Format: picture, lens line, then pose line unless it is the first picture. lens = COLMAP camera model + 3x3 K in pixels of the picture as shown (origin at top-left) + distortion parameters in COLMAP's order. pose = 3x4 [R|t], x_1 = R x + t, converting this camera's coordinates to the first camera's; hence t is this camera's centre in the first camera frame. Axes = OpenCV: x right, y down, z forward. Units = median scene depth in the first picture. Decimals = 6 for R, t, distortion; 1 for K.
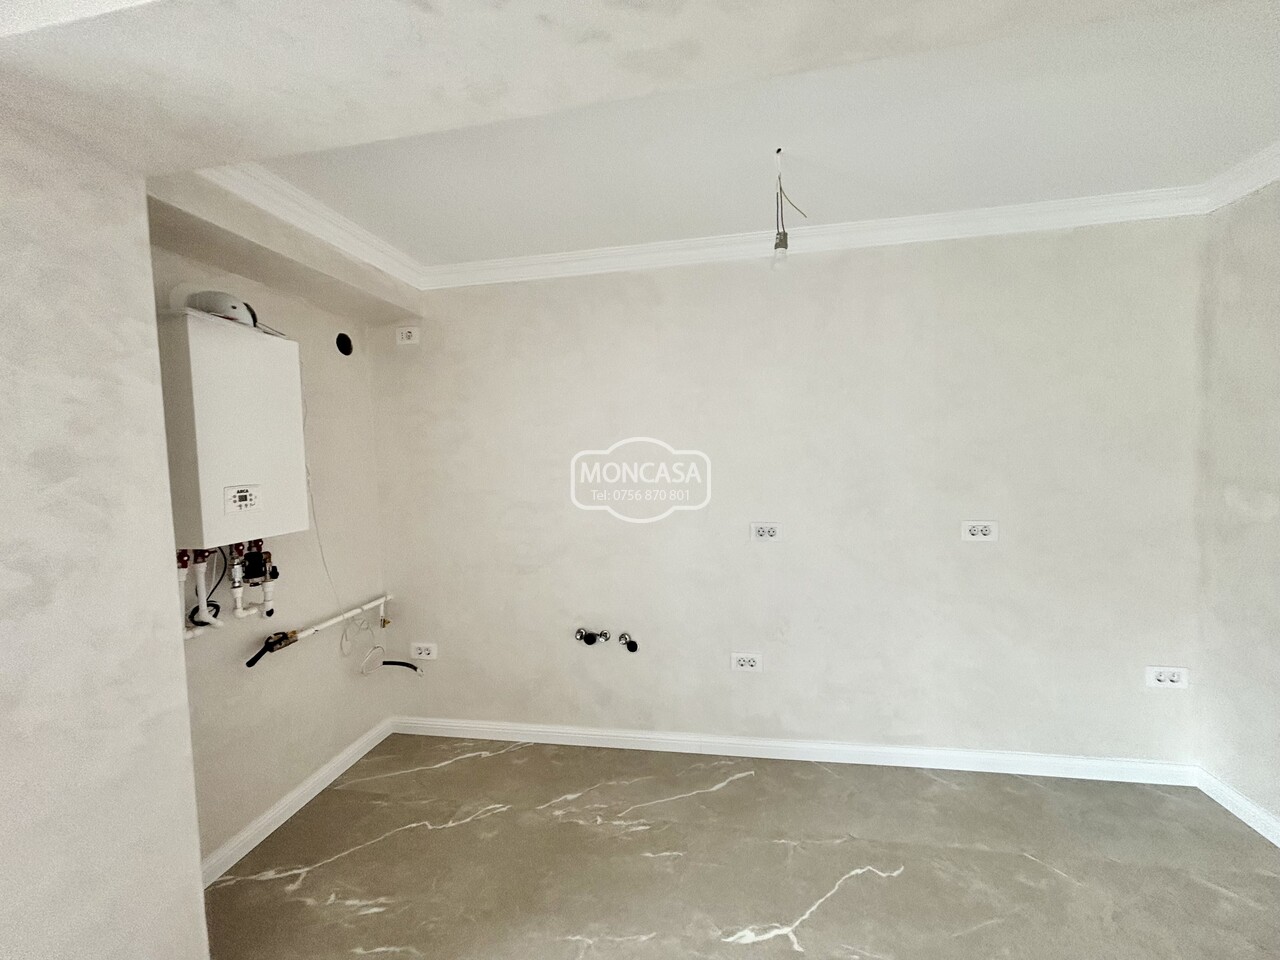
lens RADIAL K [[512.6, 0, 642.5], [0, 512.6, 480.4], [0, 0, 1]] dist [-0.008733, 0.001377]
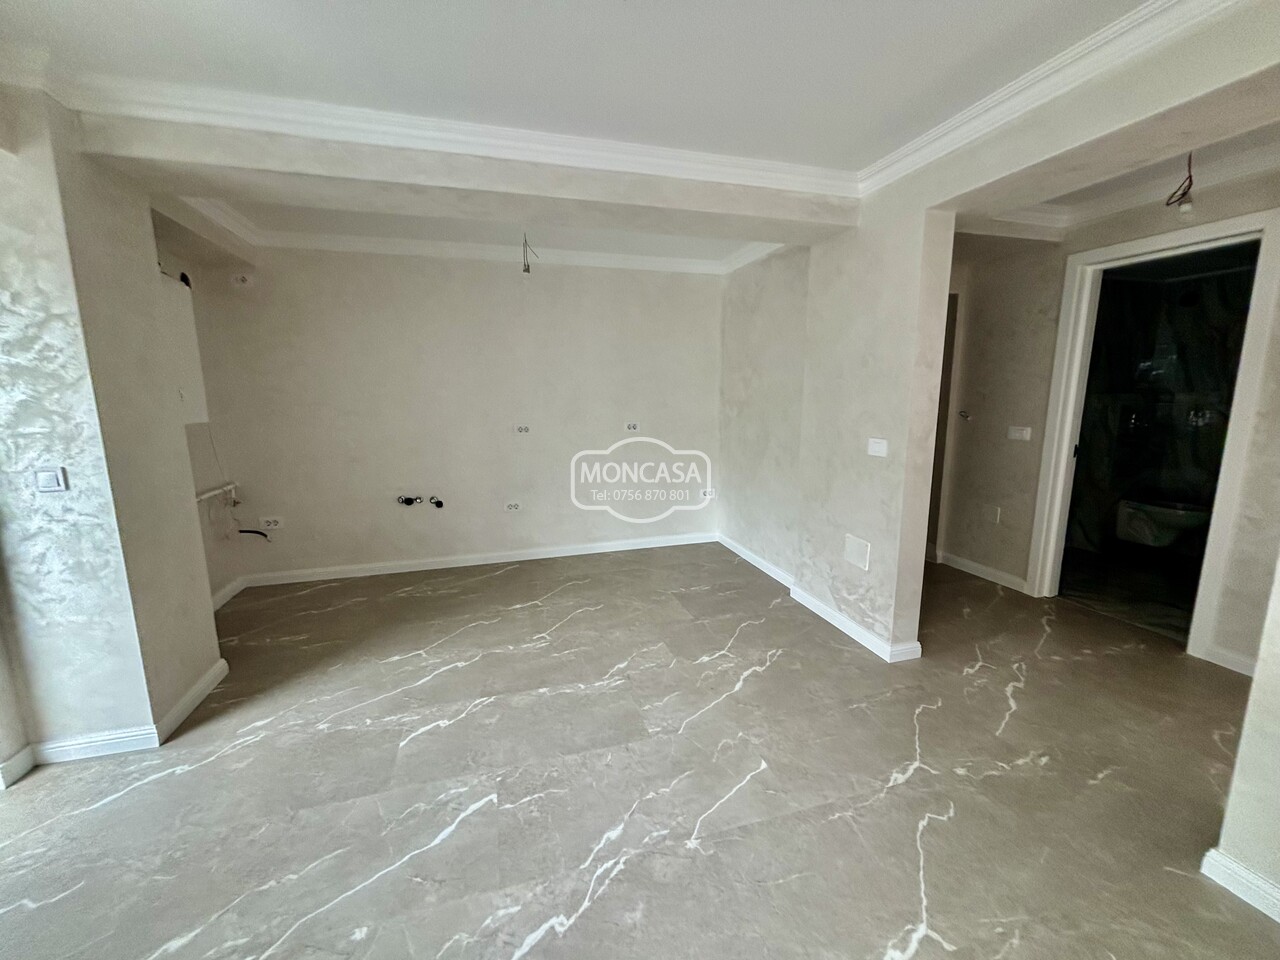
lens RADIAL K [[512.6, 0, 641.6], [0, 512.6, 478.8], [0, 0, 1]] dist [-0.008733, 0.001377]
pose [[0.897417, -0.044604, 0.438923, -0.178039], [-0.005140, 0.993752, 0.111495, 0.082529], [-0.441154, -0.102314, 0.891580, -0.796667]]
